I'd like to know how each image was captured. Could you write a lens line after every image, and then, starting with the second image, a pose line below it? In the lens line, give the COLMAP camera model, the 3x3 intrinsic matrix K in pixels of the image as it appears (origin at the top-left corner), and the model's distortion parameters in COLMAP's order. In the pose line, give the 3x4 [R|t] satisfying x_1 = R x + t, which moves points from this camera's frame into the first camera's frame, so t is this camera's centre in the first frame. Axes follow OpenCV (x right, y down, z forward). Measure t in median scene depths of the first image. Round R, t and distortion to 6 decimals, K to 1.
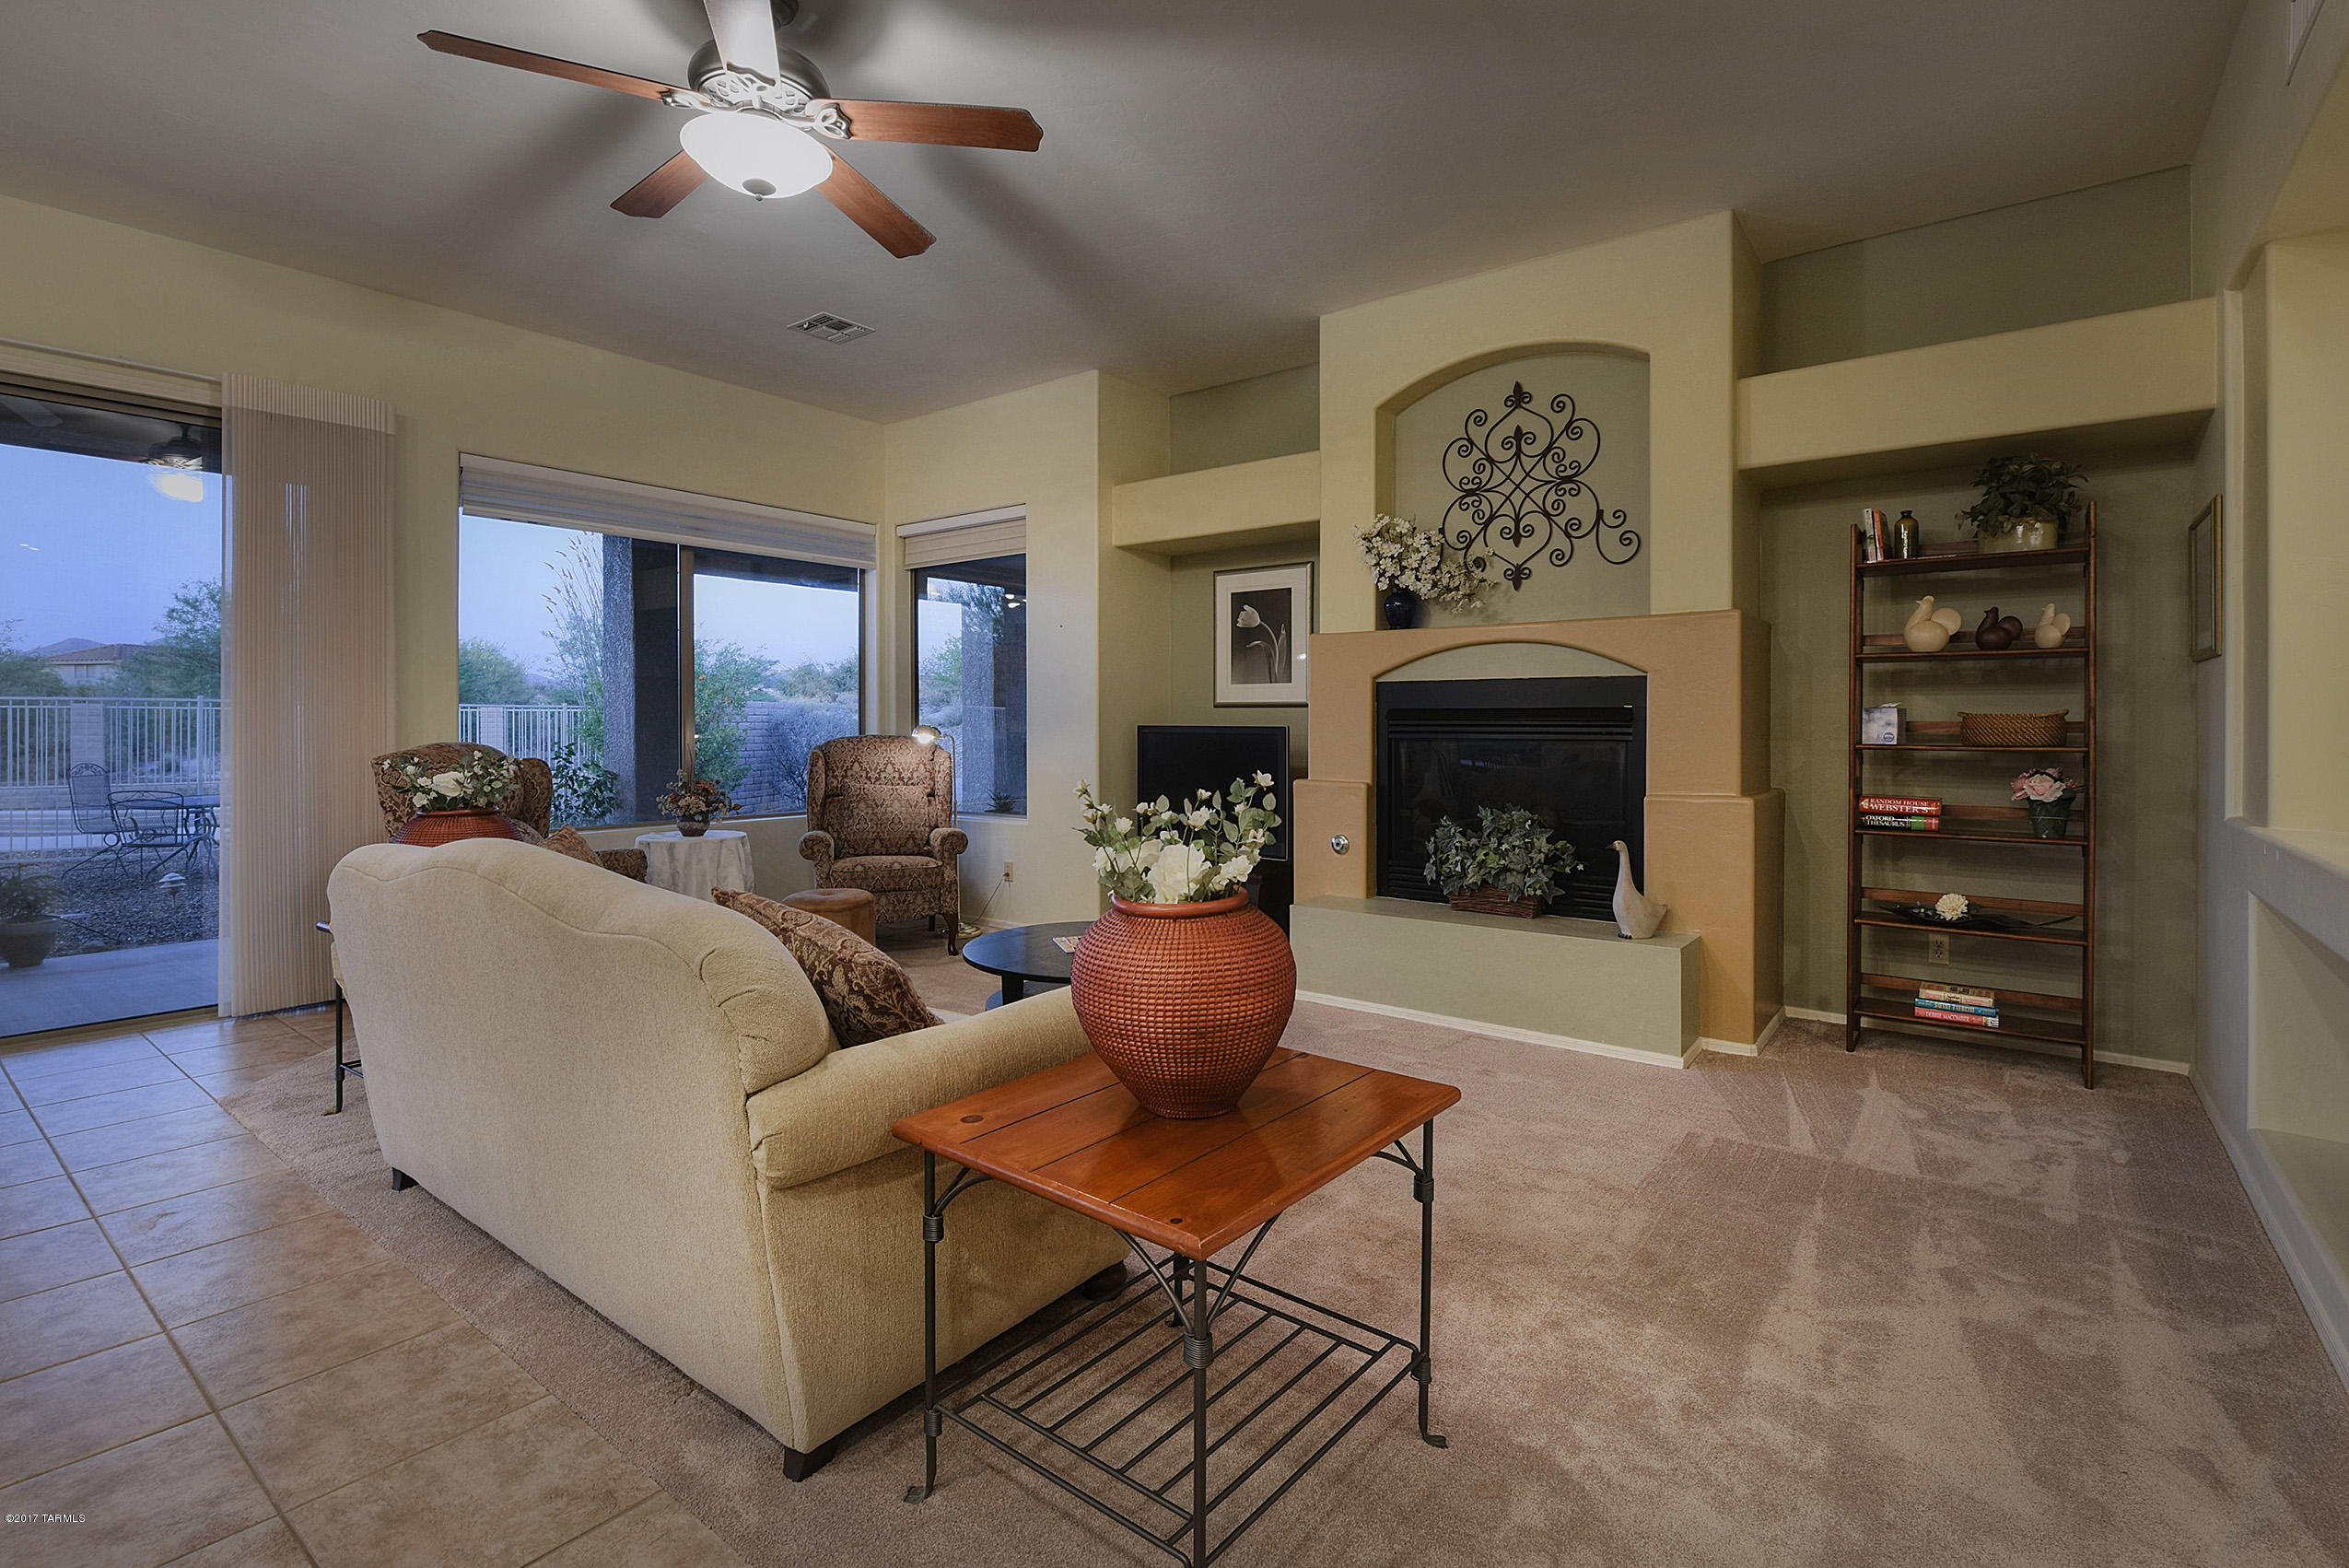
lens RADIAL K [[1082.6, 0, 1248.0], [0, 1082.6, 765.9], [0, 0, 1]] dist [-0.007458, -0.007811]
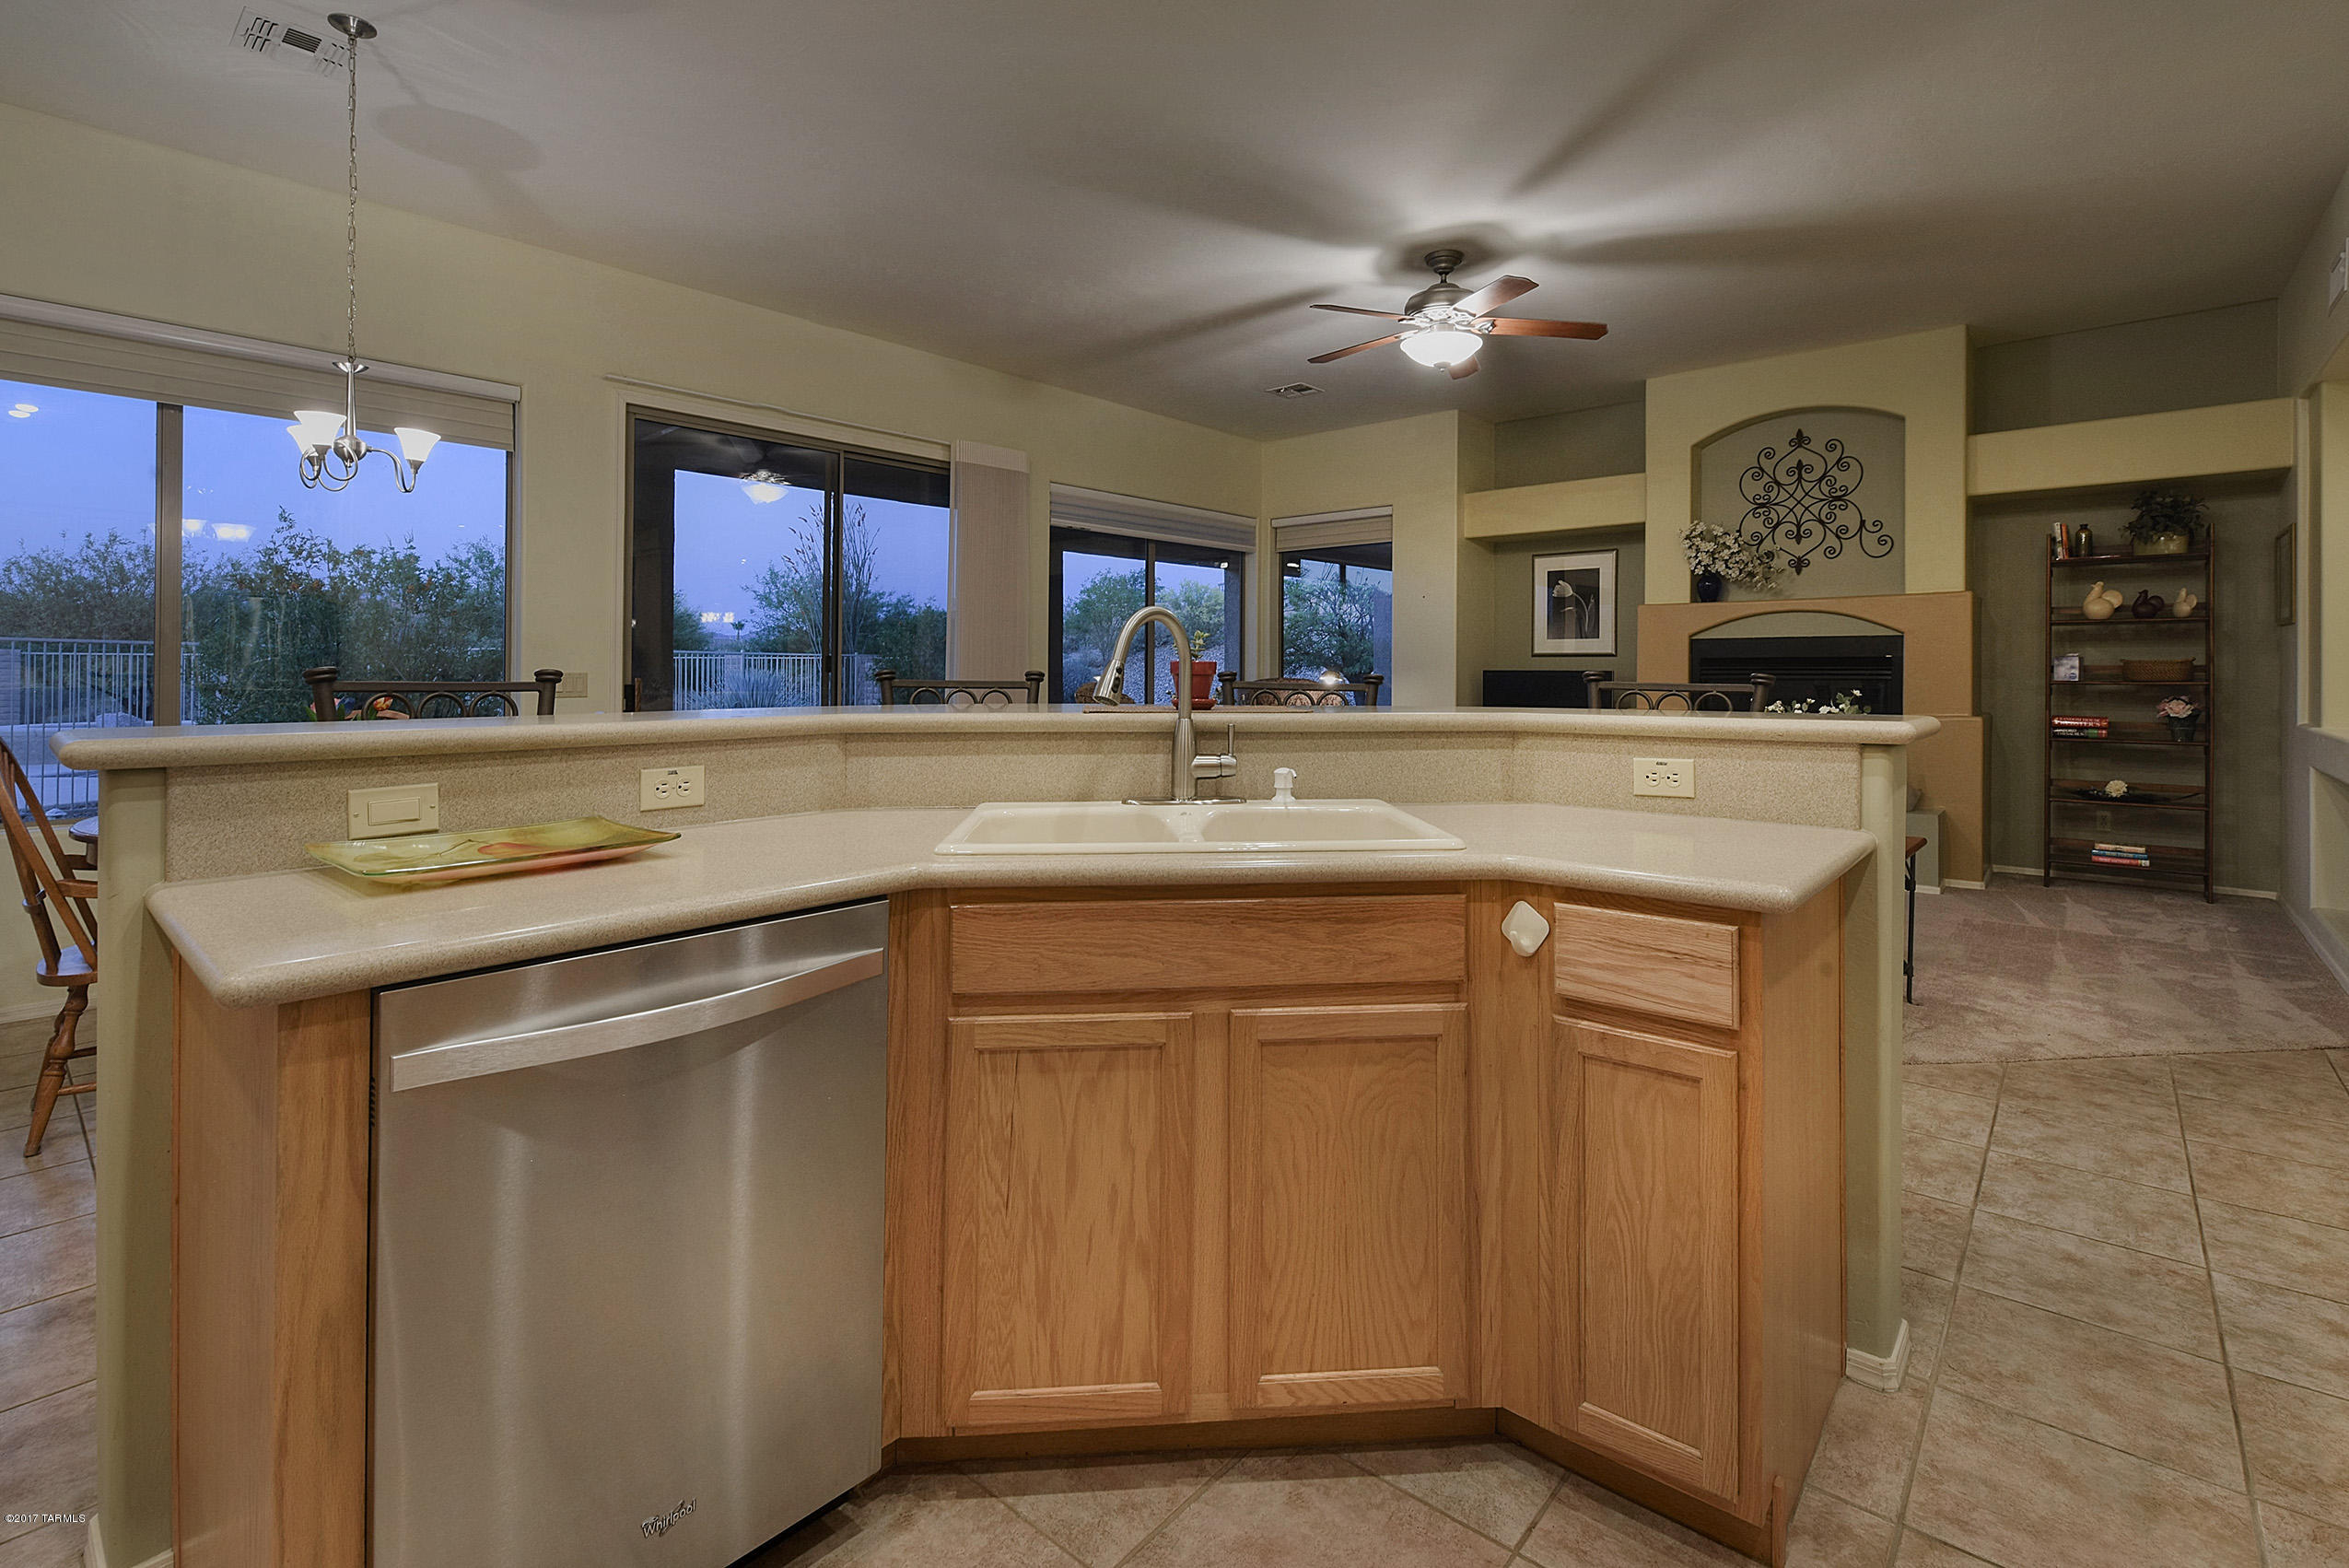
lens RADIAL K [[1082.6, 0, 1299.7], [0, 1082.6, 715.0], [0, 0, 1]] dist [-0.007458, -0.007811]
pose [[0.999673, -0.004032, -0.025266, -0.398899], [0.004105, 0.999988, 0.002811, 0.016865], [0.025254, -0.002914, 0.999677, -0.470817]]
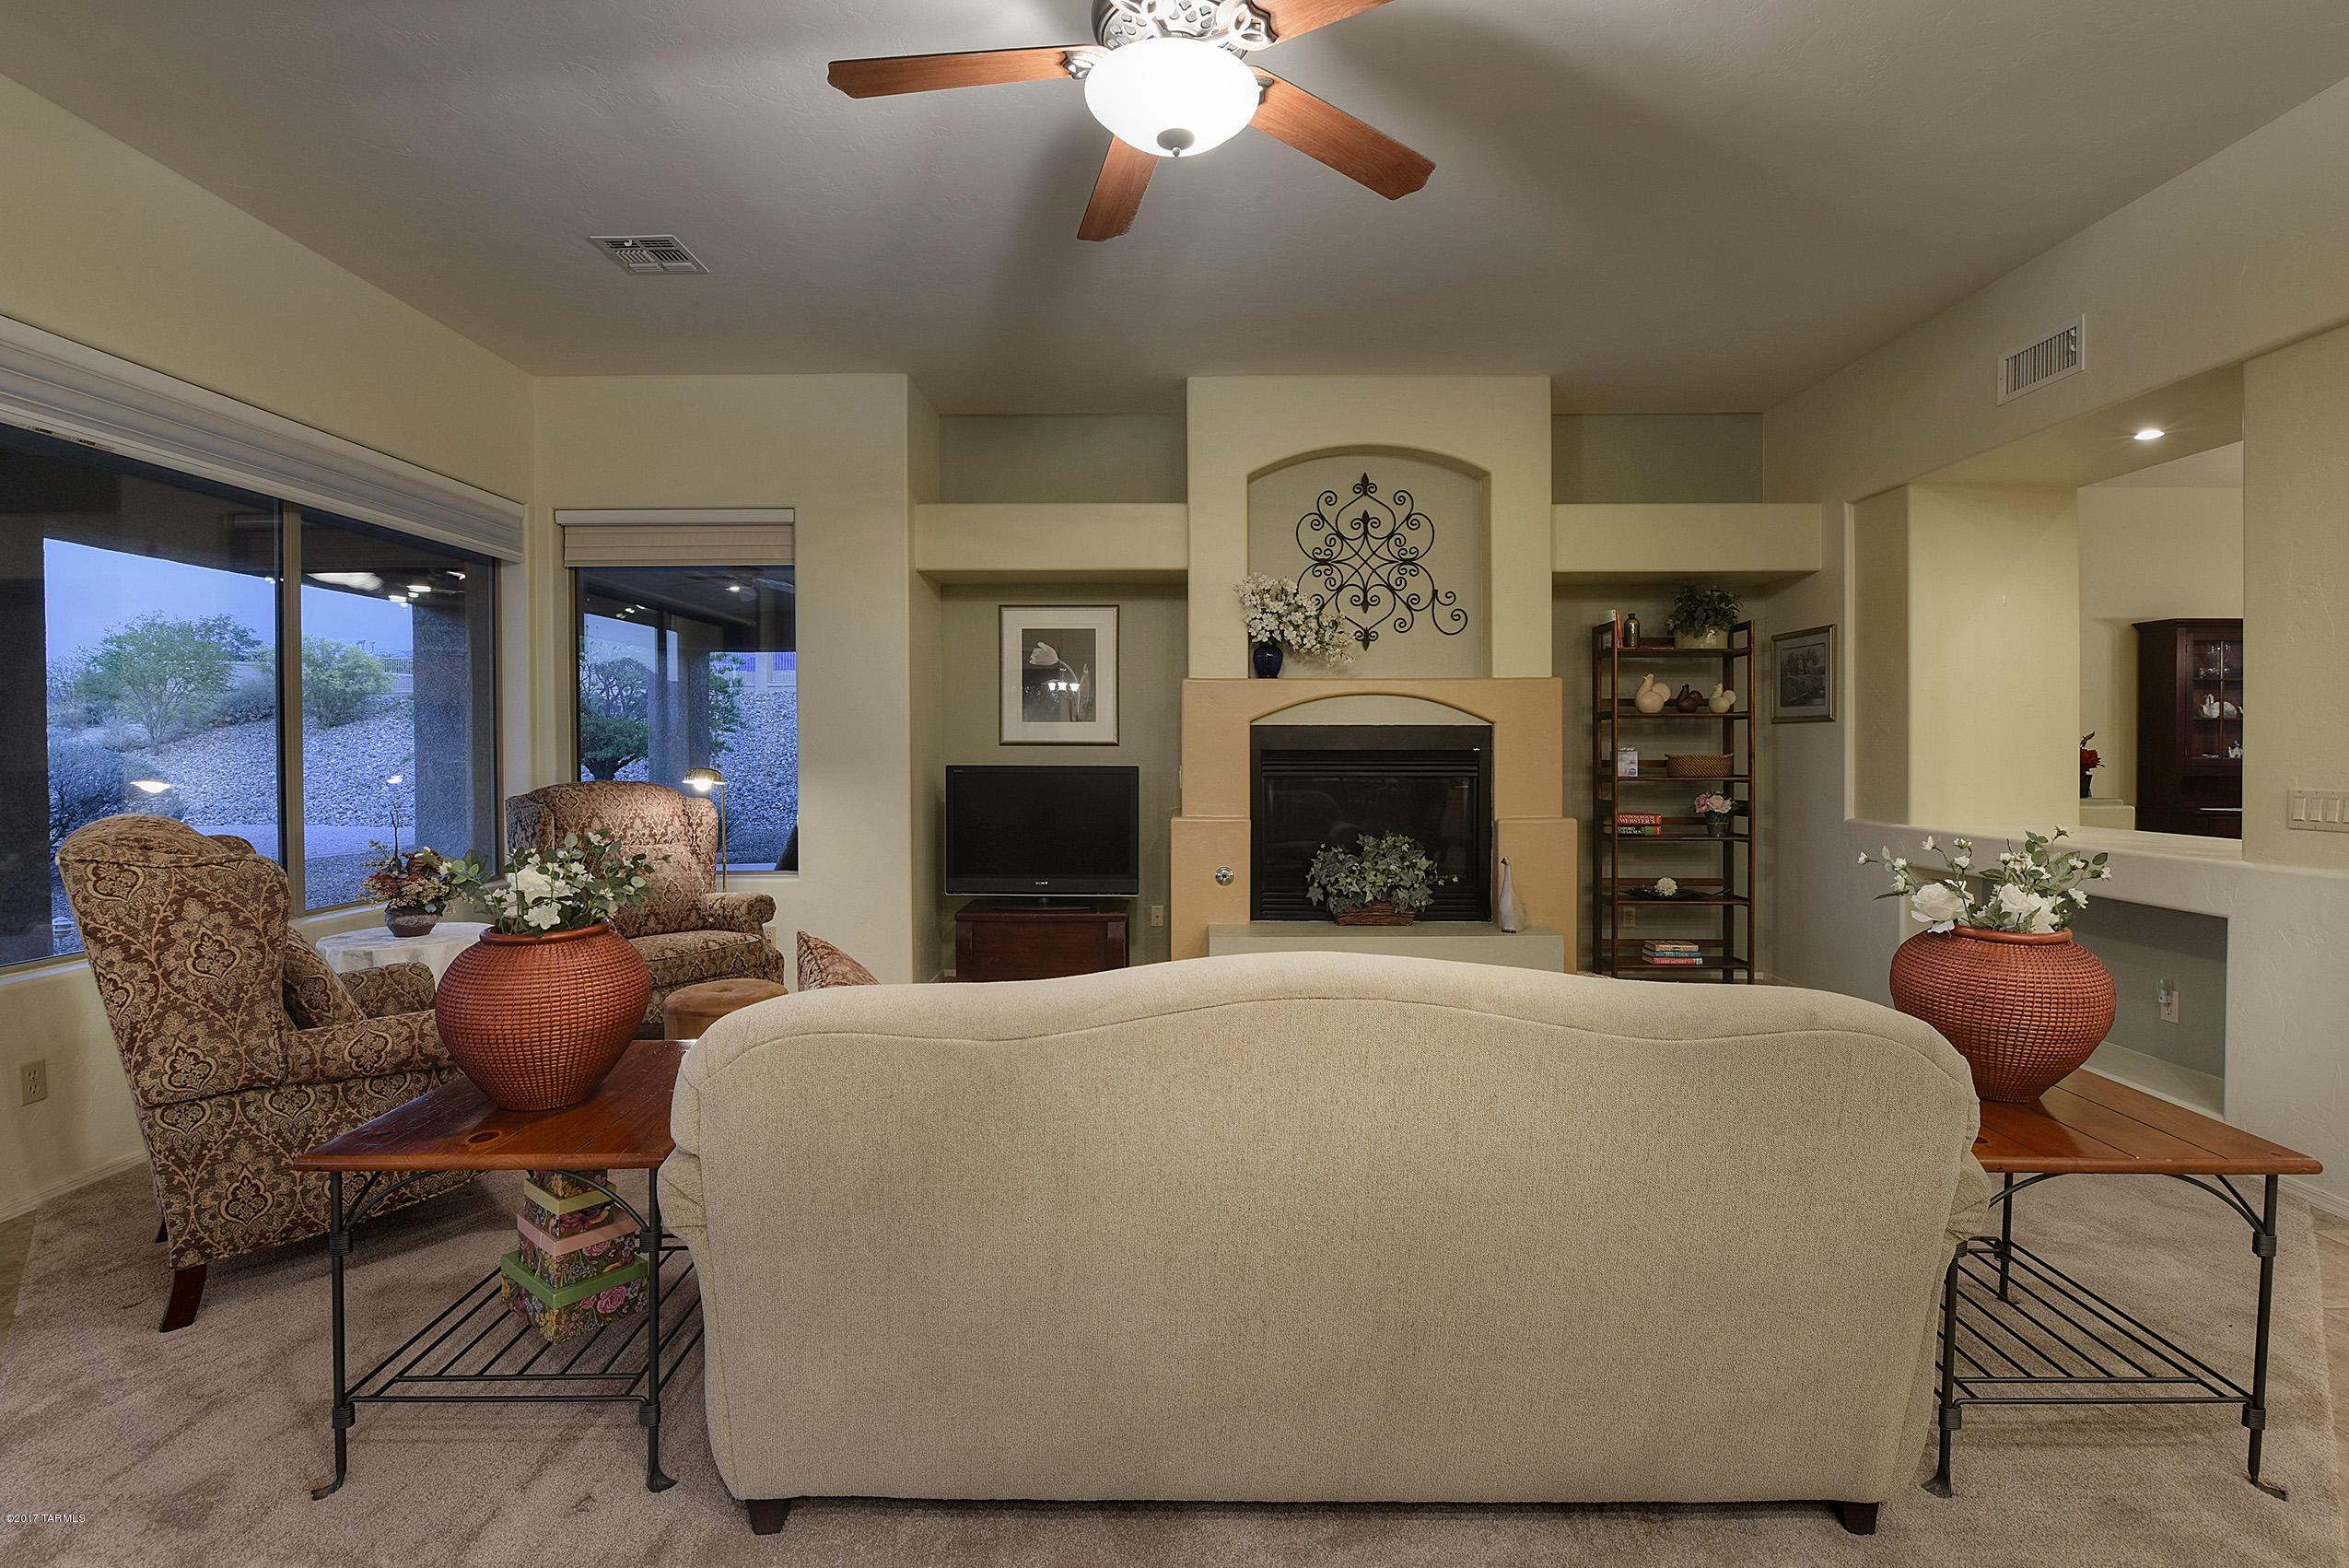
lens RADIAL K [[1024.9, 0, 1199.2], [0, 1024.9, 784.9], [0, 0, 1]] dist [-0.003909, -0.000422]
pose [[0.808453, -0.023194, 0.588104, -0.598366], [0.024523, 0.999683, 0.005716, -0.027519], [-0.588050, 0.009801, 0.808765, 0.217367]]
